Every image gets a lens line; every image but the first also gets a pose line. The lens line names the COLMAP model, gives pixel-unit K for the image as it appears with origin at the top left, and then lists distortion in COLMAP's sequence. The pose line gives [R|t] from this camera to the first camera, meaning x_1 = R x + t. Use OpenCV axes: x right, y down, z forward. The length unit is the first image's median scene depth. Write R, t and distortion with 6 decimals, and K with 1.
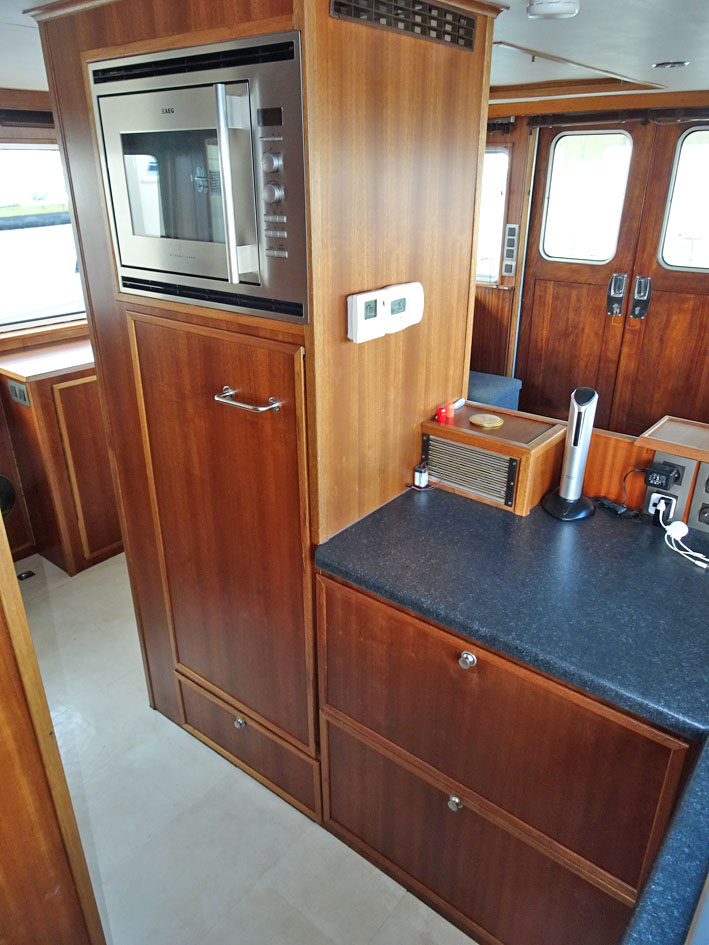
lens RADIAL K [[667.5, 0, 354.5], [0, 667.5, 472.5], [0, 0, 1]] dist [-0.000119, 0.003748]
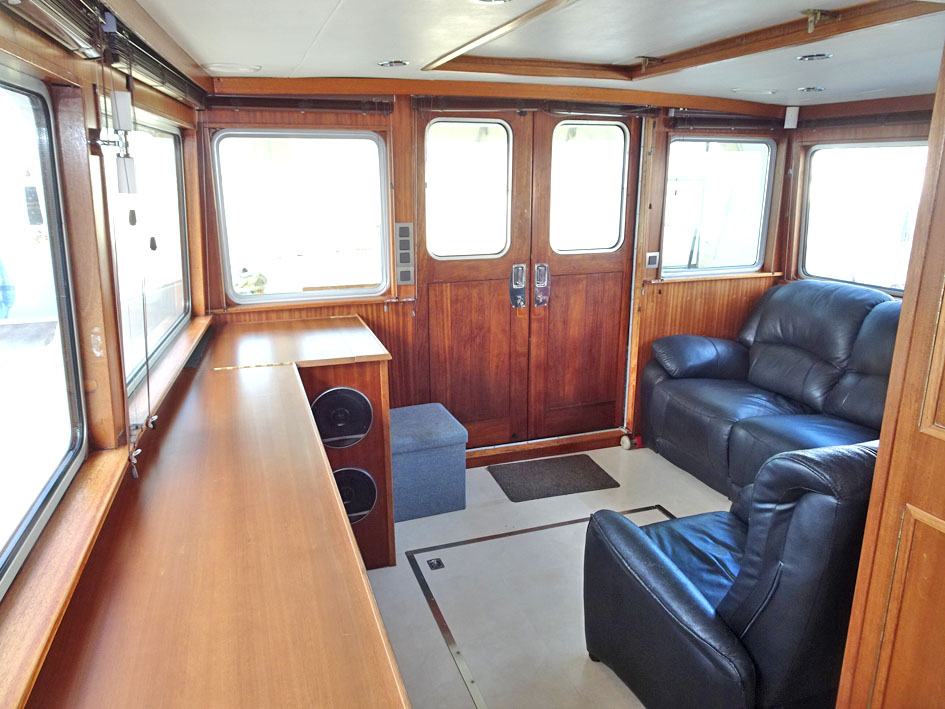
lens RADIAL K [[656.4, 0, 472.5], [0, 656.4, 354.5], [0, 0, 1]] dist [0.006238, 0.002277]
pose [[0.525709, -0.225814, 0.820145, -0.409463], [0.352682, 0.935215, 0.031429, -0.222417], [-0.774110, 0.272728, 0.571291, 0.534752]]
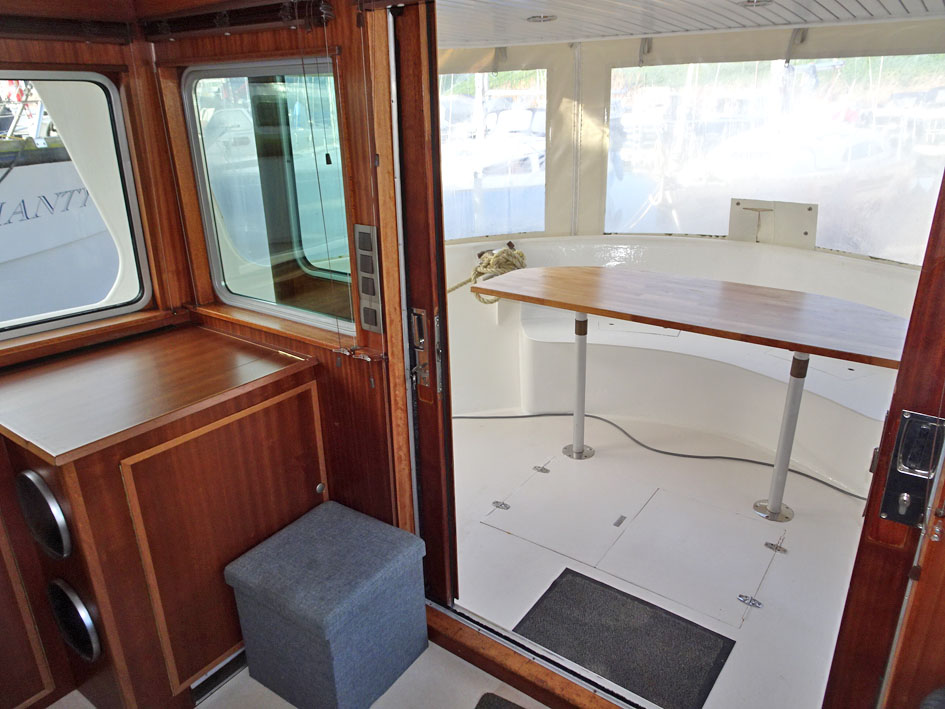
lens RADIAL K [[667.5, 0, 473.0], [0, 667.5, 356.3], [0, 0, 1]] dist [-0.000119, 0.003748]
pose [[0.998490, -0.030179, 0.045906, 0.290385], [0.033071, 0.997428, -0.063595, -0.257157], [-0.043868, 0.065017, 0.996919, 0.564347]]
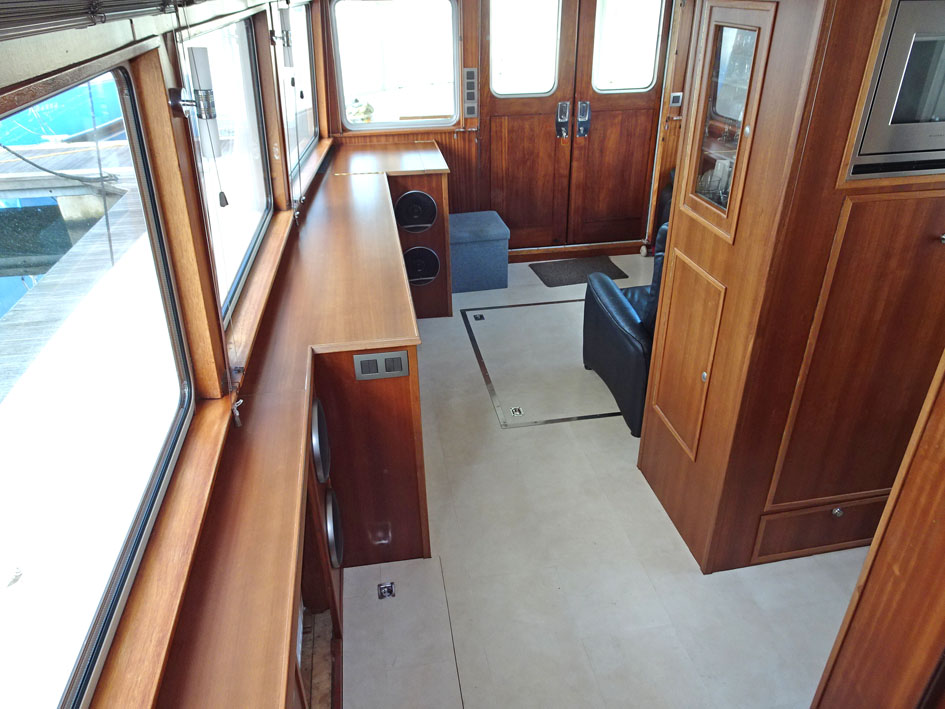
lens RADIAL K [[676.8, 0, 474.1], [0, 676.8, 349.6], [0, 0, 1]] dist [-0.000001, 0.001686]
pose [[0.667387, -0.366813, 0.648107, -0.622566], [0.320087, 0.927082, 0.195098, -0.168671], [-0.672413, 0.077245, 0.736134, 0.248130]]
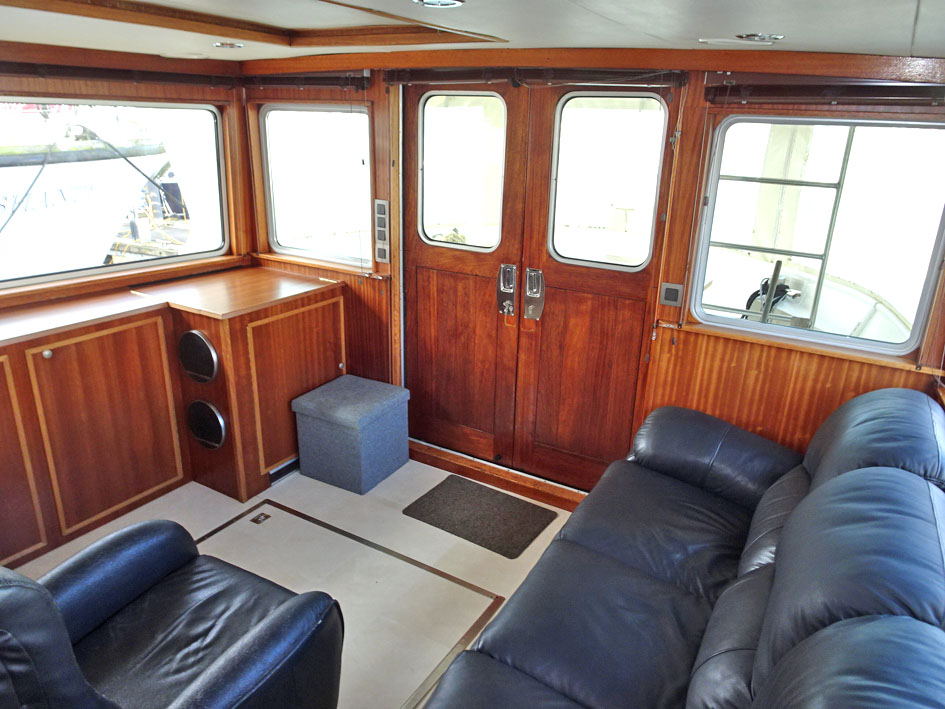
lens RADIAL K [[667.5, 0, 473.0], [0, 667.5, 356.3], [0, 0, 1]] dist [-0.000119, 0.003748]
pose [[0.988756, -0.020034, 0.148189, 0.226544], [0.031915, 0.996424, -0.078235, -0.122338], [-0.146092, 0.082085, 0.985860, 0.218034]]
